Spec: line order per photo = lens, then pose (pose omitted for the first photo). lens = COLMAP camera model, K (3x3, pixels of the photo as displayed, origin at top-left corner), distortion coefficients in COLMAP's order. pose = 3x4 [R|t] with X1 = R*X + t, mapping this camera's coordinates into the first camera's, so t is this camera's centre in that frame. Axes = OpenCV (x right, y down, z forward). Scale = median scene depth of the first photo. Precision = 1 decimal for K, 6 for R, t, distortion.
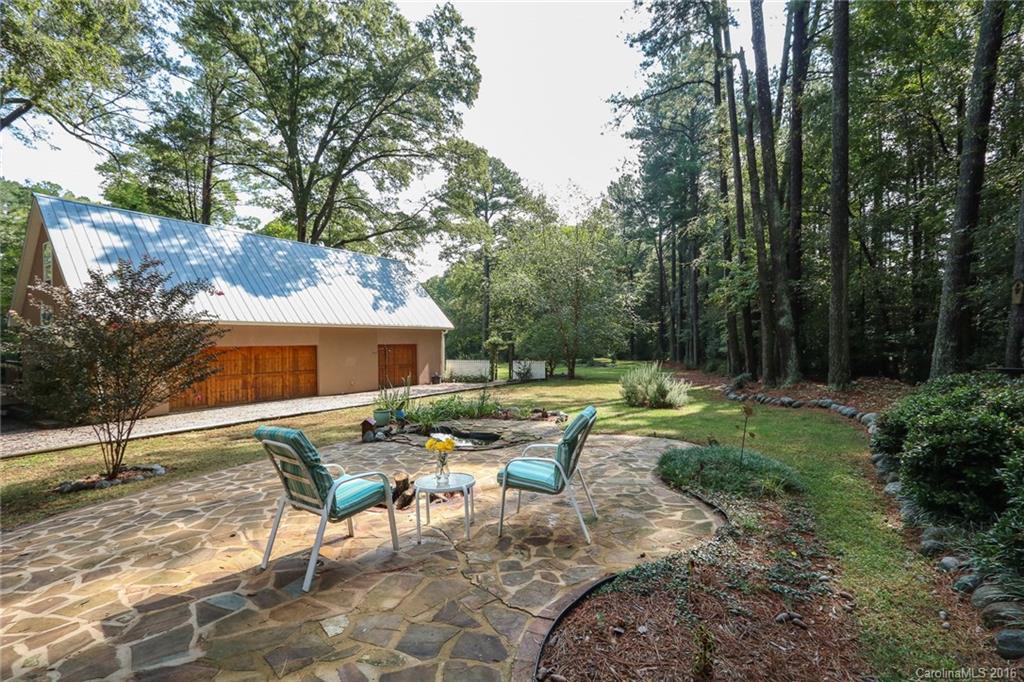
lens RADIAL K [[464.3, 0, 510.7], [0, 464.3, 343.3], [0, 0, 1]] dist [-0.002380, -0.000228]
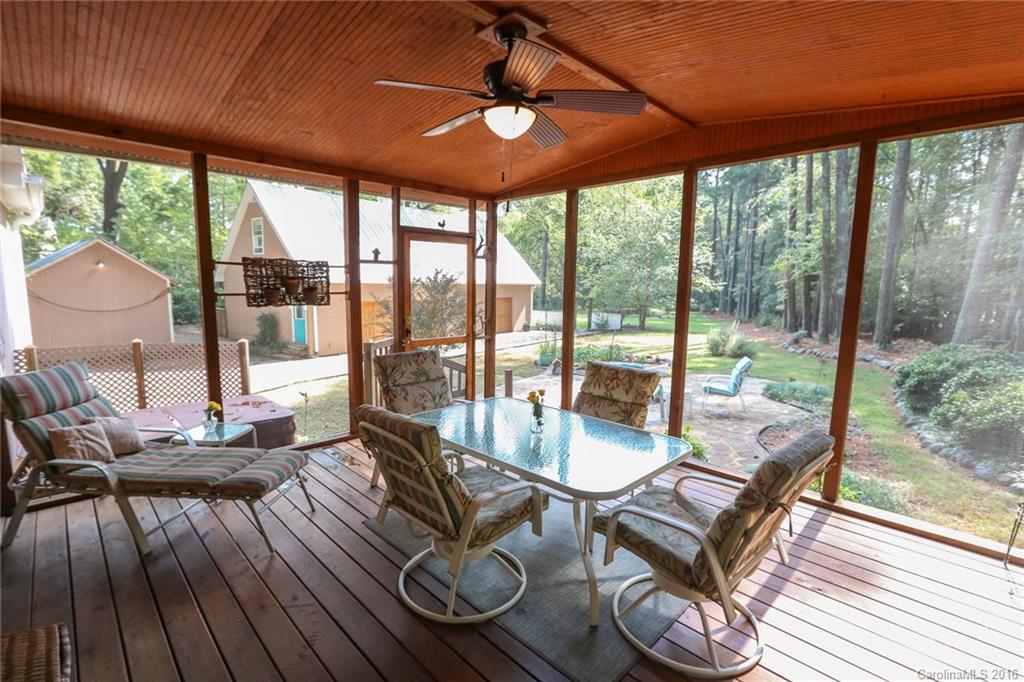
lens RADIAL K [[464.3, 0, 513.2], [0, 464.3, 339.8], [0, 0, 1]] dist [-0.002380, -0.000228]
pose [[0.997529, 0.026945, -0.064886, -0.127040], [-0.019439, 0.993330, 0.113658, -0.026719], [0.067516, -0.112116, 0.991399, -0.190382]]
